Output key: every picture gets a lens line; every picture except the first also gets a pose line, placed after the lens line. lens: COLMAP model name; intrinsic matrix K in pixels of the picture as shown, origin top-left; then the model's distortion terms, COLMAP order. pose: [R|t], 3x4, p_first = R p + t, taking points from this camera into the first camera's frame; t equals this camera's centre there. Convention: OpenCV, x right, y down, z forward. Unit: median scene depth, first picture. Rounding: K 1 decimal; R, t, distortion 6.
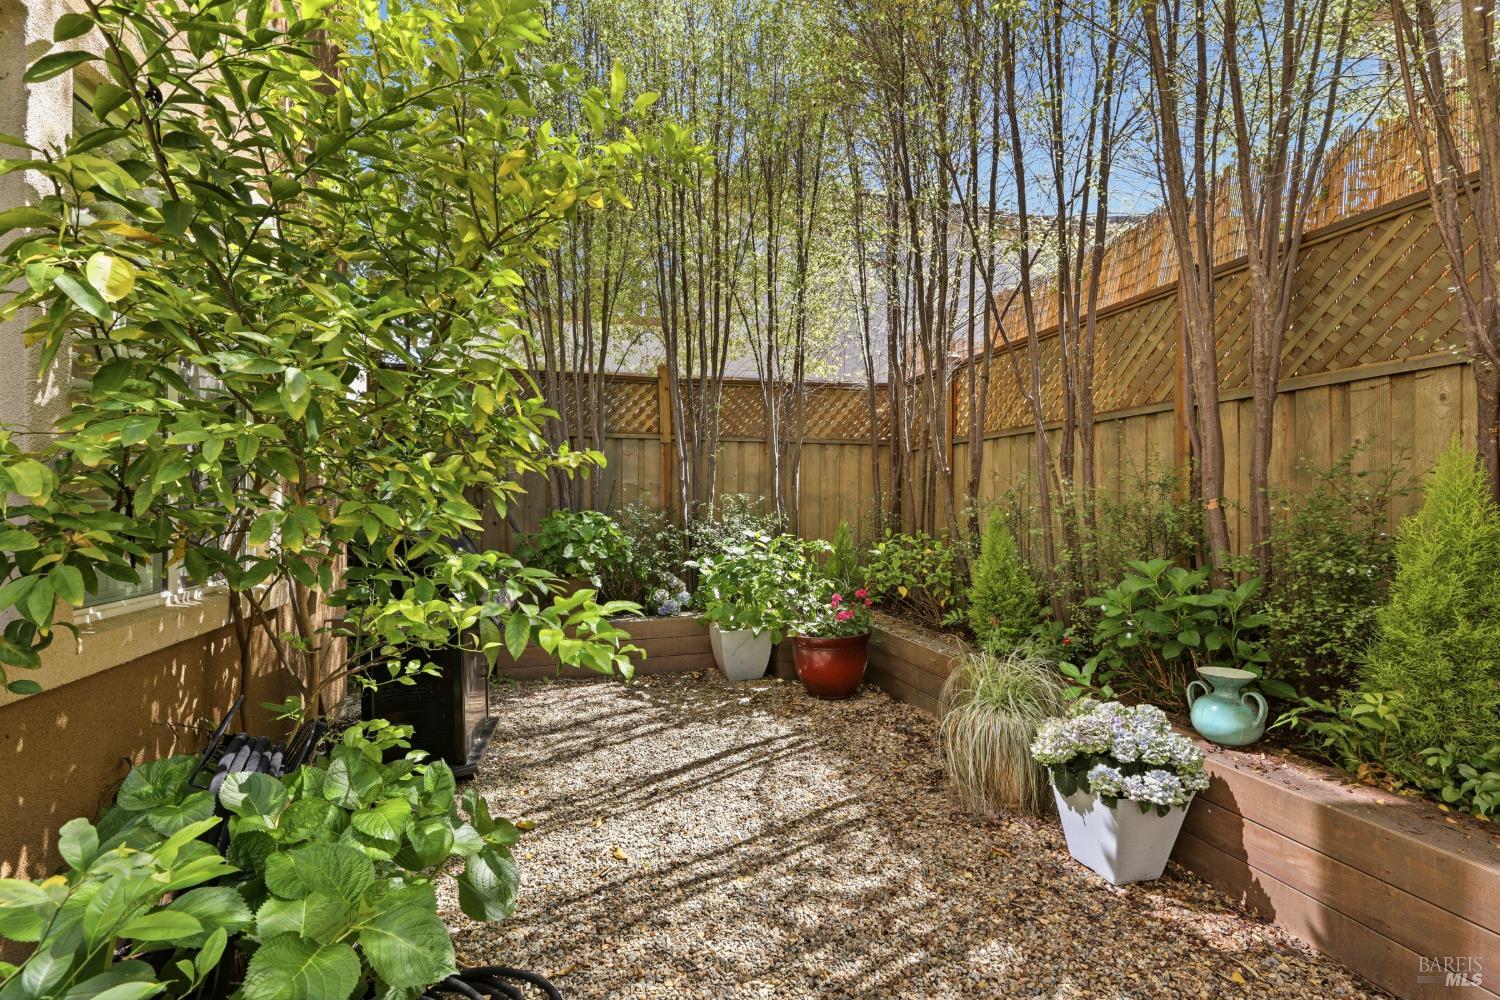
lens RADIAL K [[669.8, 0, 750.0], [0, 669.8, 500.0], [0, 0, 1]] dist [0.001588, 0.000000]
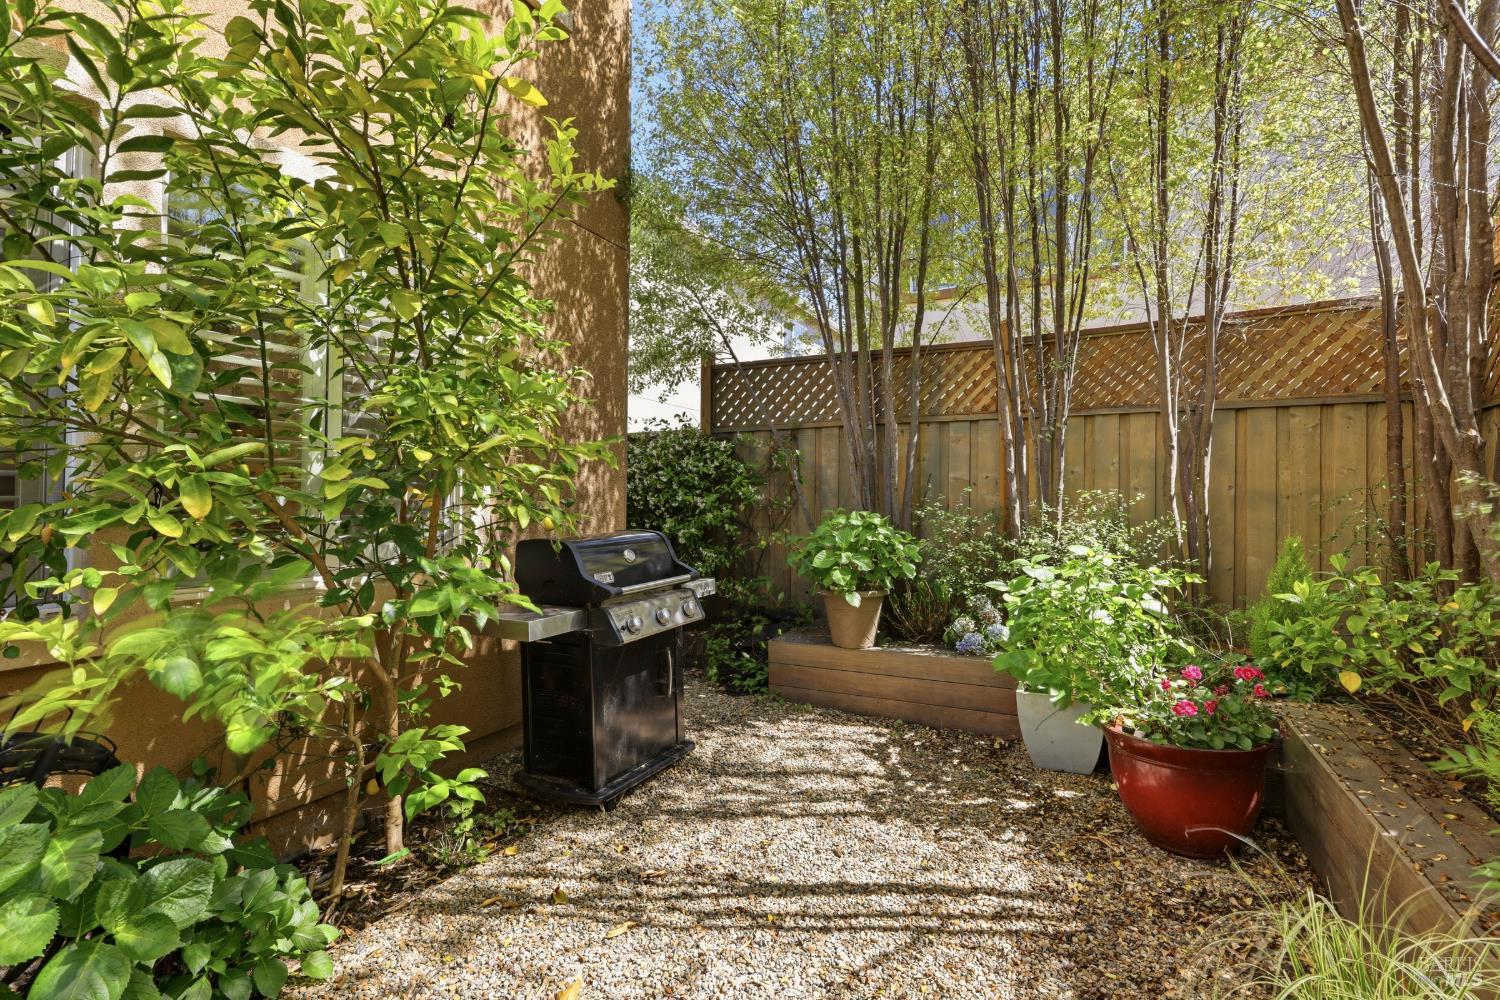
lens RADIAL K [[669.8, 0, 750.0], [0, 669.8, 500.0], [0, 0, 1]] dist [0.001588, 0.000000]
pose [[0.739274, 0.007075, -0.673368, 0.175778], [-0.005749, 0.999975, 0.004195, -0.000487], [0.673381, 0.000770, 0.739296, 0.250607]]
